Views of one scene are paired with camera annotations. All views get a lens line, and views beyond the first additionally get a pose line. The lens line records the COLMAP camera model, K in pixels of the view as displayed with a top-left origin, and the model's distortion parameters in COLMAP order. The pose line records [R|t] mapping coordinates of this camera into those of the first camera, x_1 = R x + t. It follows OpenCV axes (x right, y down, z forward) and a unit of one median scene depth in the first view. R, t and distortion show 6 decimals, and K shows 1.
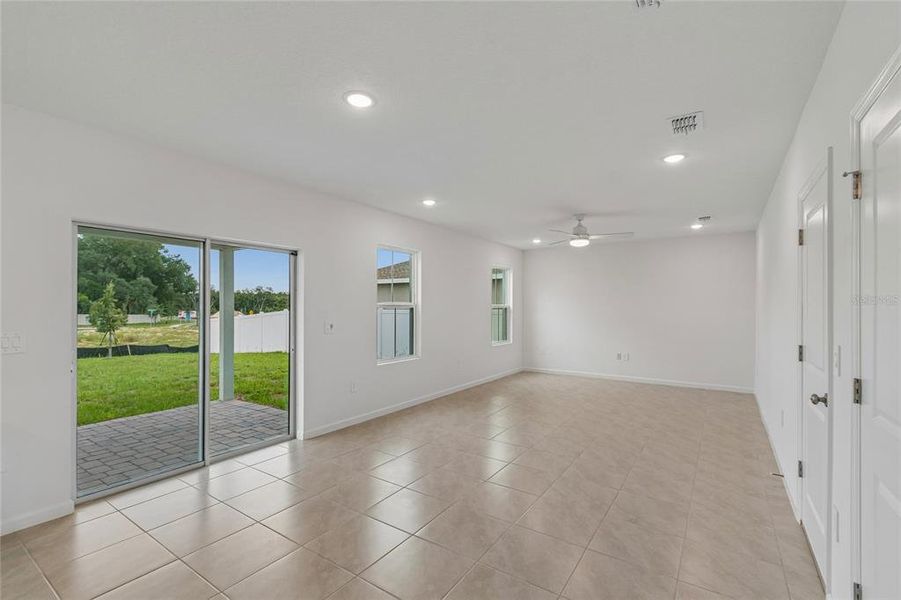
lens RADIAL K [[400.3, 0, 449.0], [0, 400.3, 304.1], [0, 0, 1]] dist [0.009291, -0.000583]
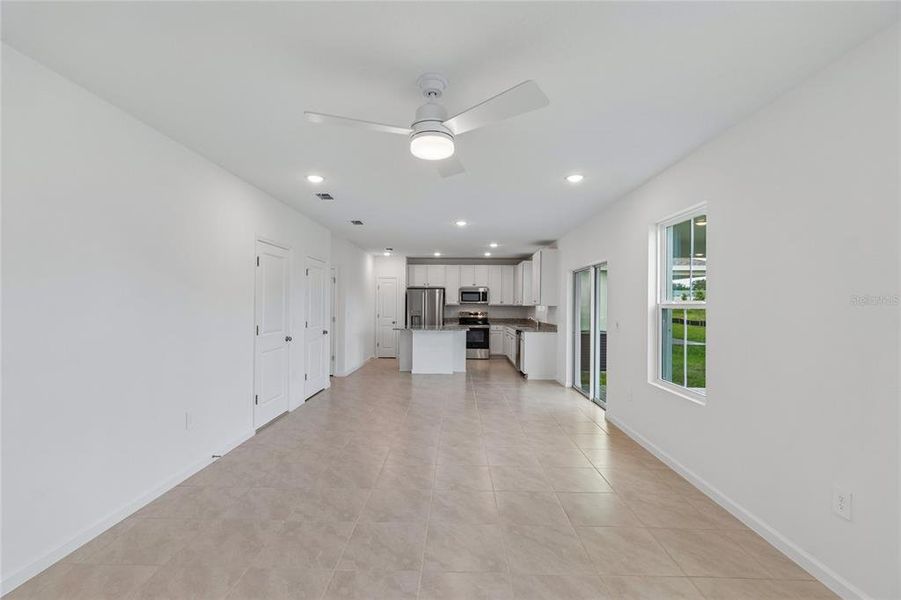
lens RADIAL K [[400.3, 0, 449.0], [0, 400.3, 304.1], [0, 0, 1]] dist [0.009291, -0.000583]
pose [[-0.838914, -0.009055, -0.544189, 0.485942], [-0.005030, 0.999948, -0.008886, 0.009714], [0.544241, -0.004717, -0.838916, 1.239104]]
